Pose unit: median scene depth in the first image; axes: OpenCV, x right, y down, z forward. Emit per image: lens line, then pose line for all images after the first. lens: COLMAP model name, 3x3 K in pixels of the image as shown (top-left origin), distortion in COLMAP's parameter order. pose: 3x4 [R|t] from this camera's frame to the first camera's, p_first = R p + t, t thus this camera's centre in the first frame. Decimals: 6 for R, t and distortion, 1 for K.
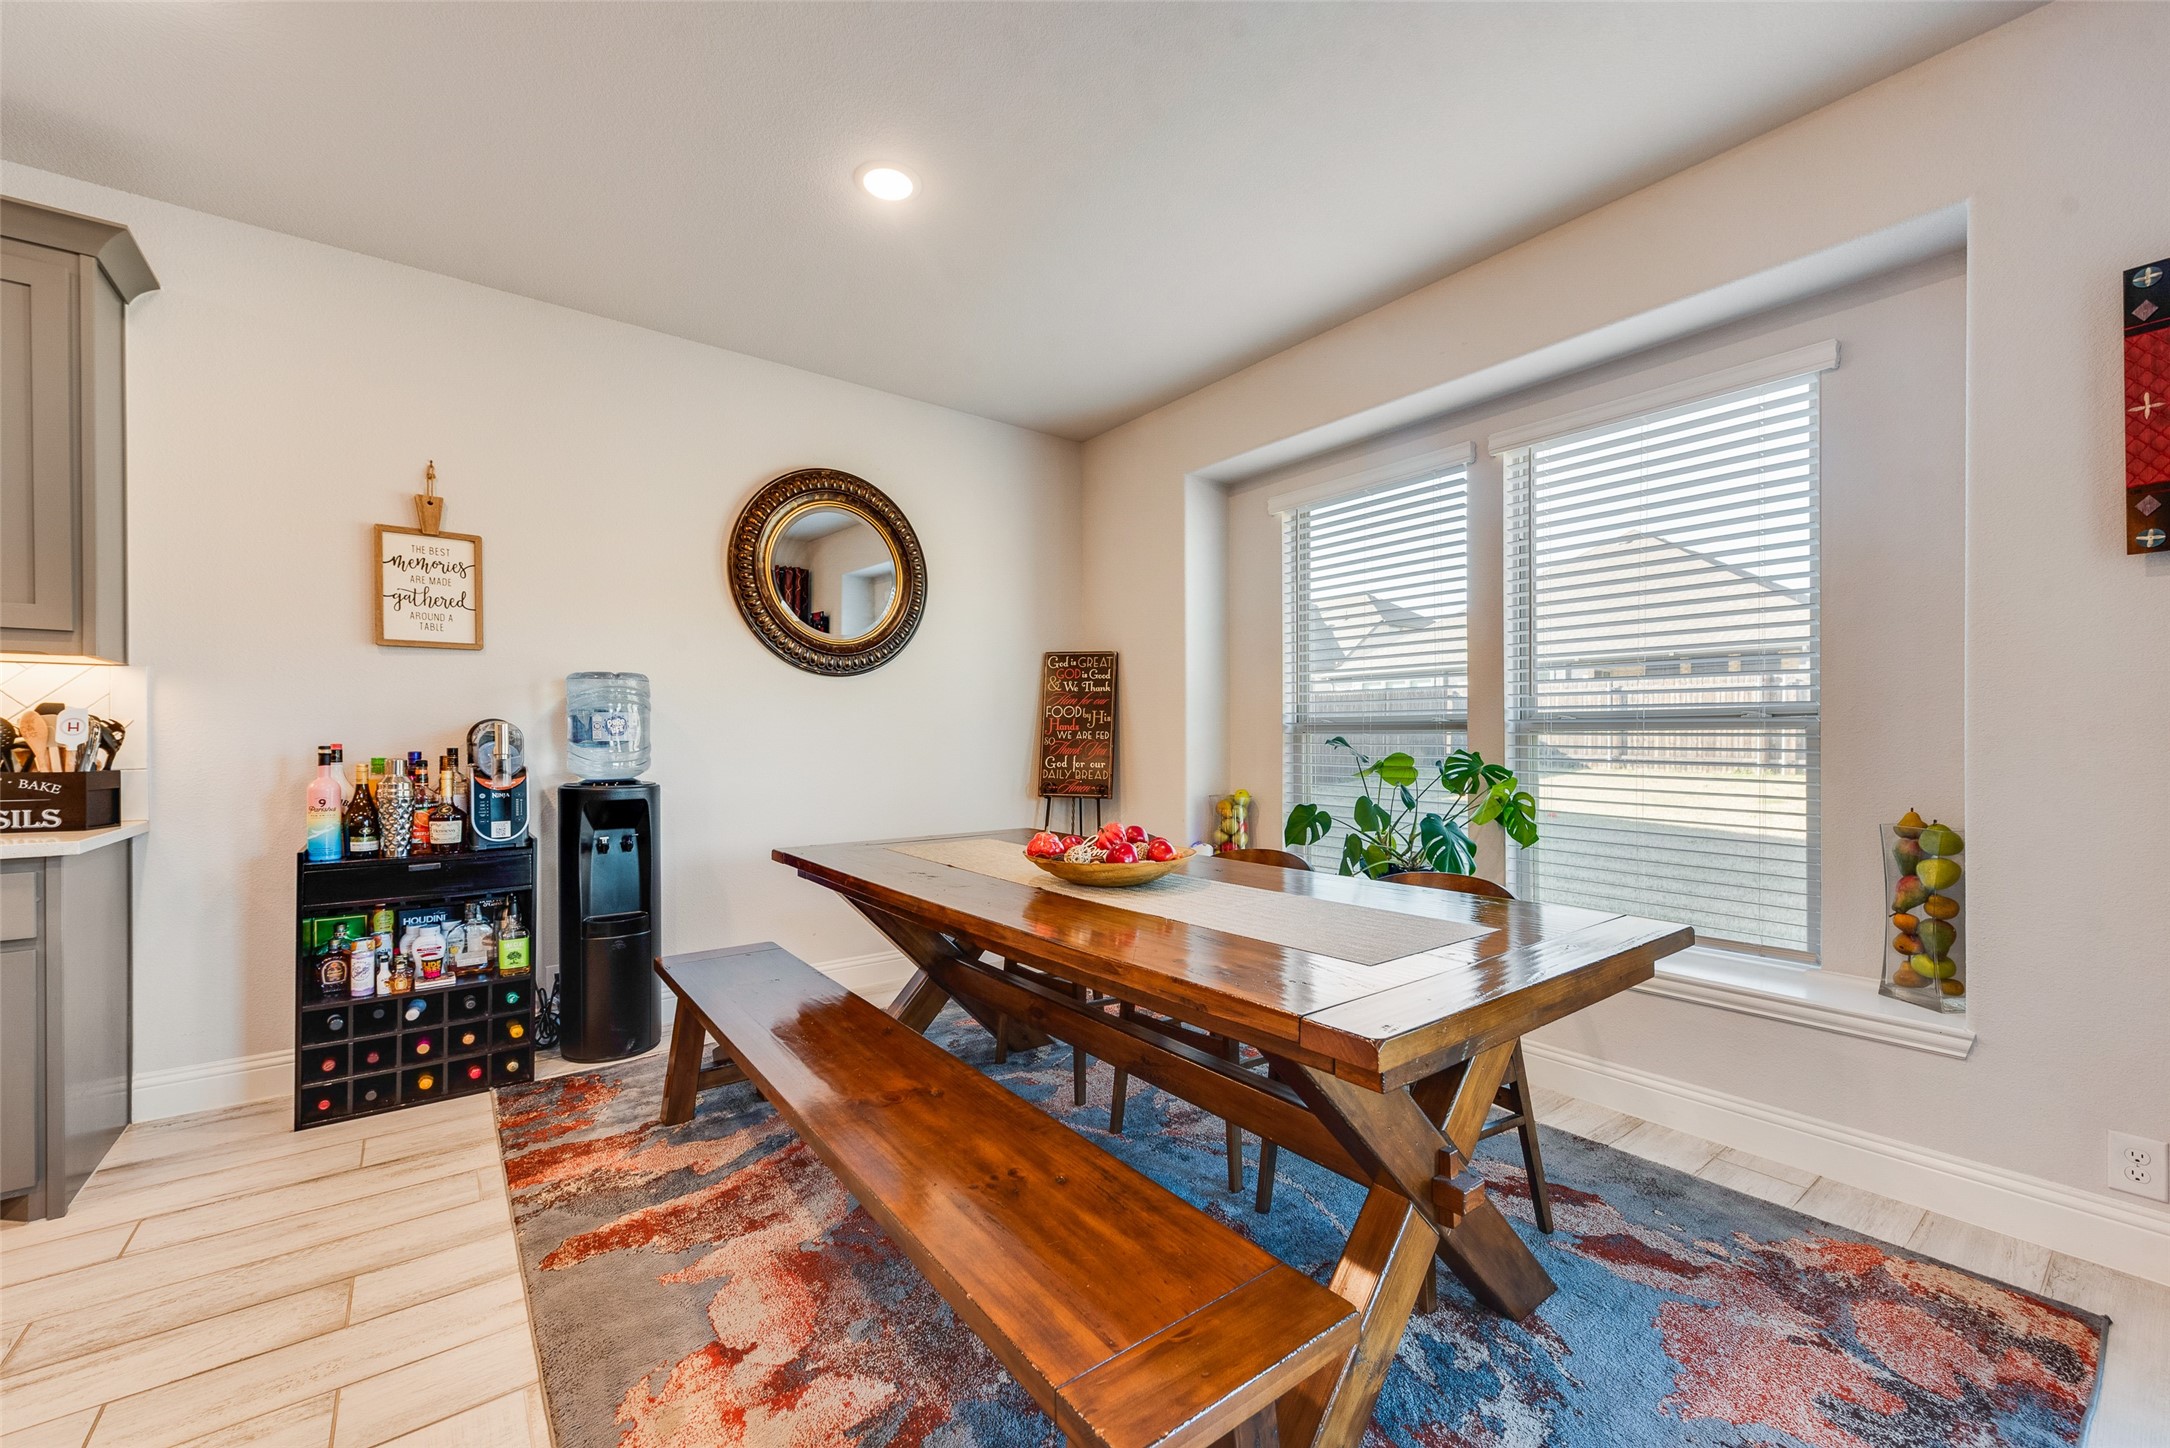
lens RADIAL K [[848.8, 0, 1064.3], [0, 848.8, 744.4], [0, 0, 1]] dist [0.007203, -0.002484]
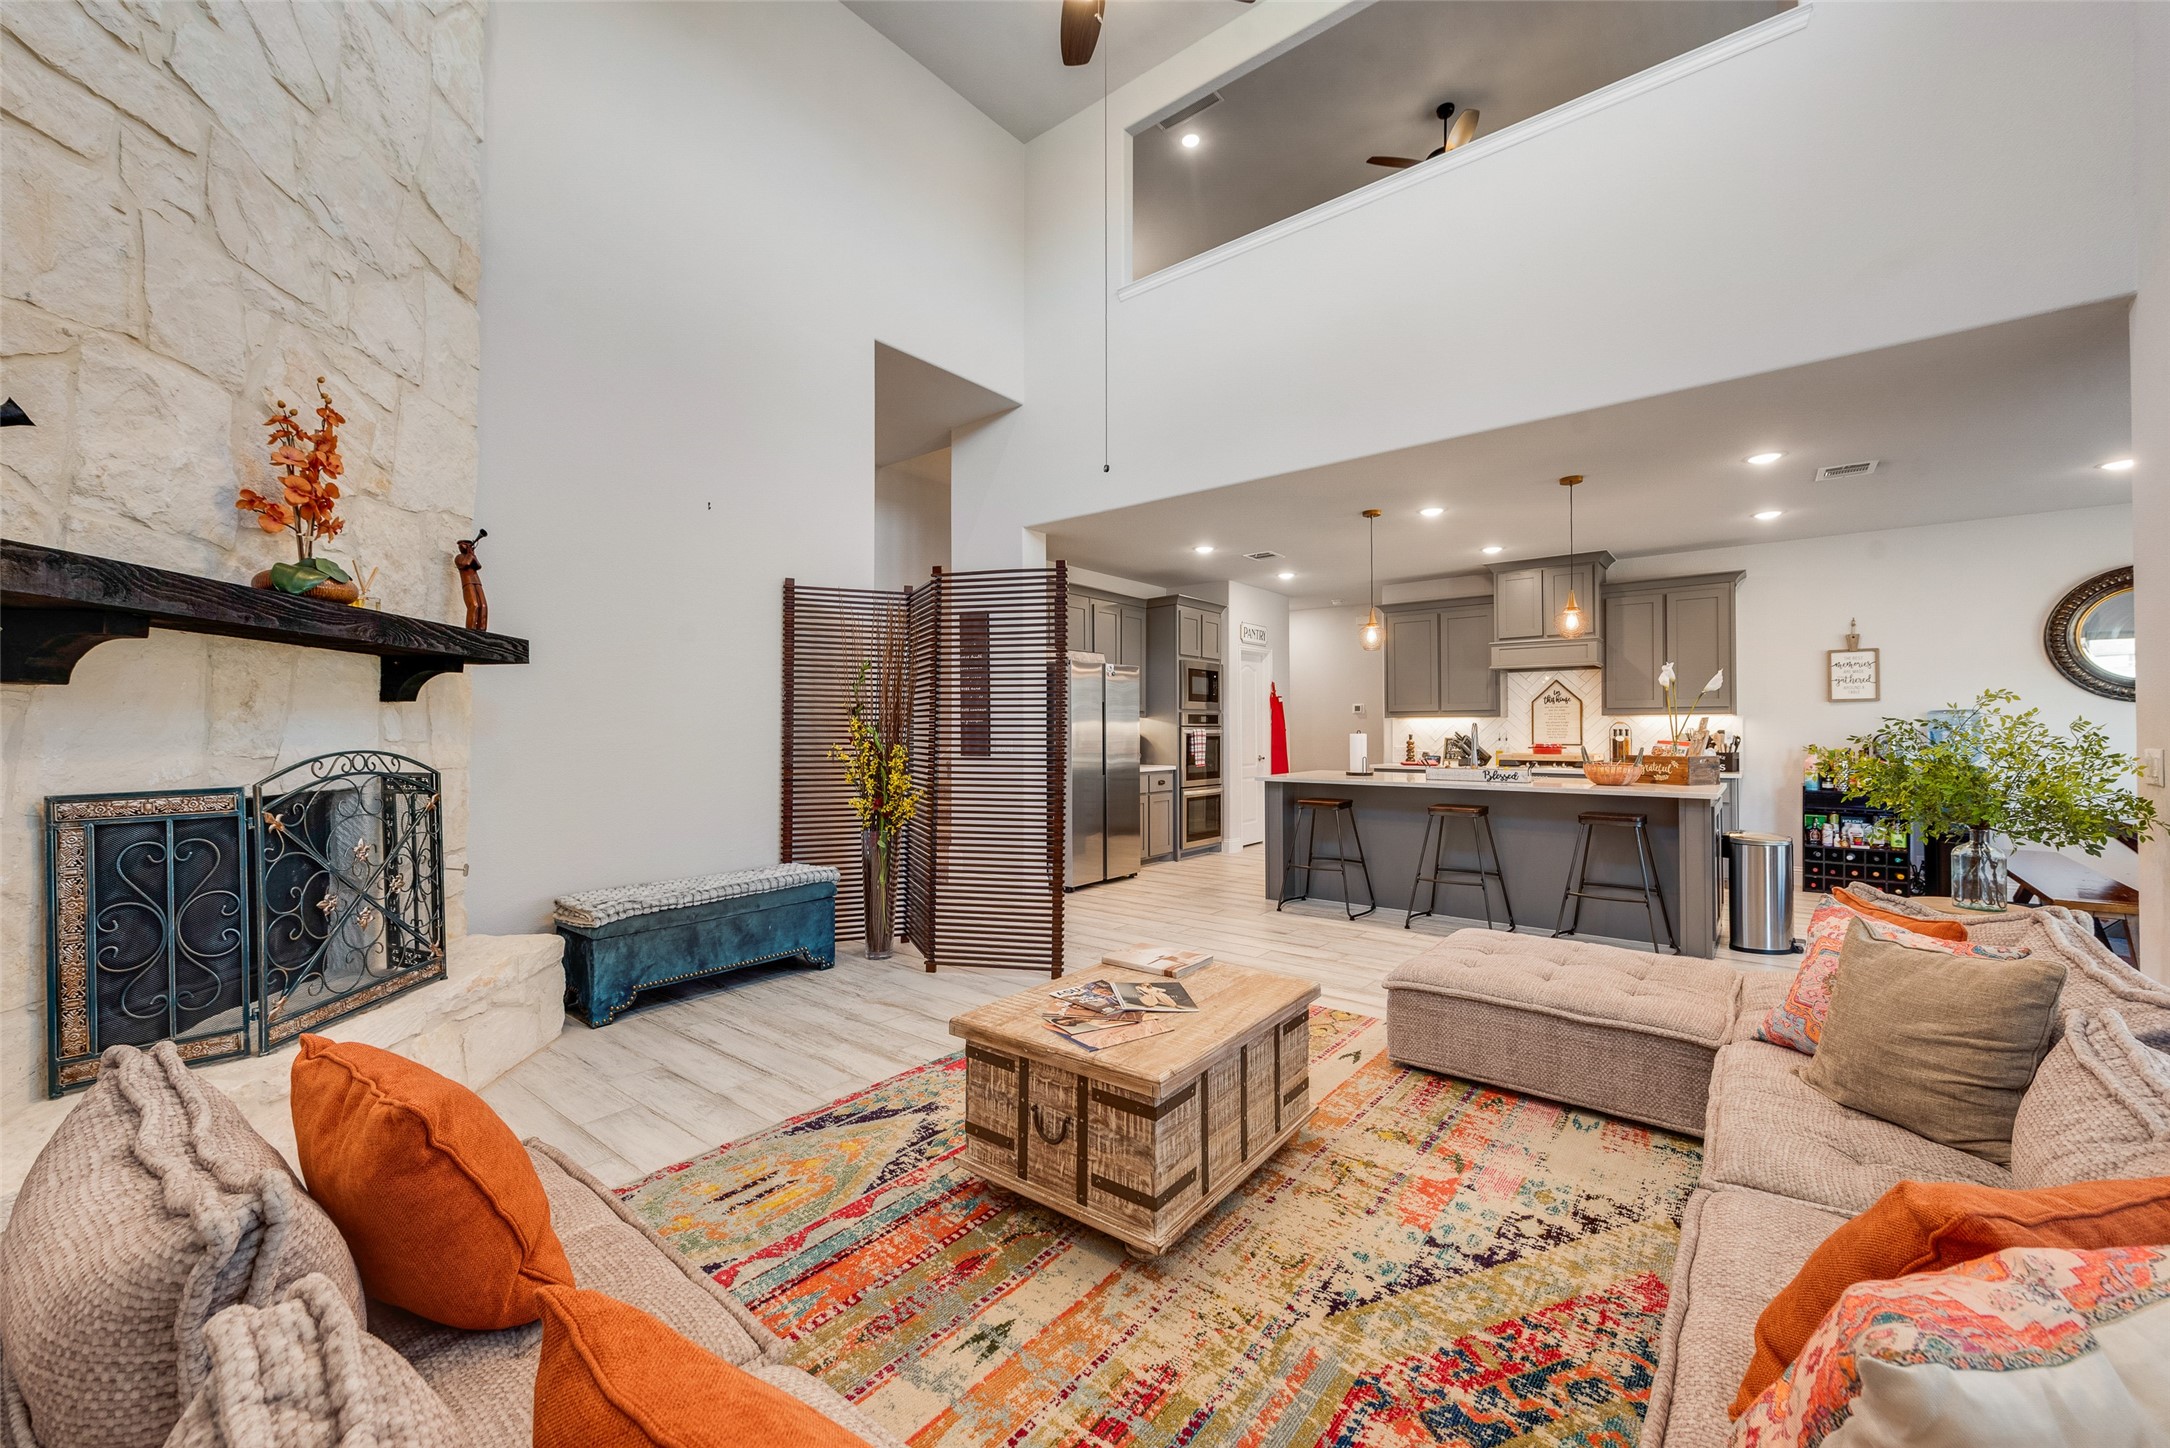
lens RADIAL K [[848.8, 0, 1082.9], [0, 848.8, 717.3], [0, 0, 1]] dist [0.007203, -0.002484]
pose [[0.240590, -0.011606, -0.970558, 1.058070], [-0.004097, 0.999907, -0.012973, -0.038297], [0.970618, 0.007098, 0.240520, -1.689224]]
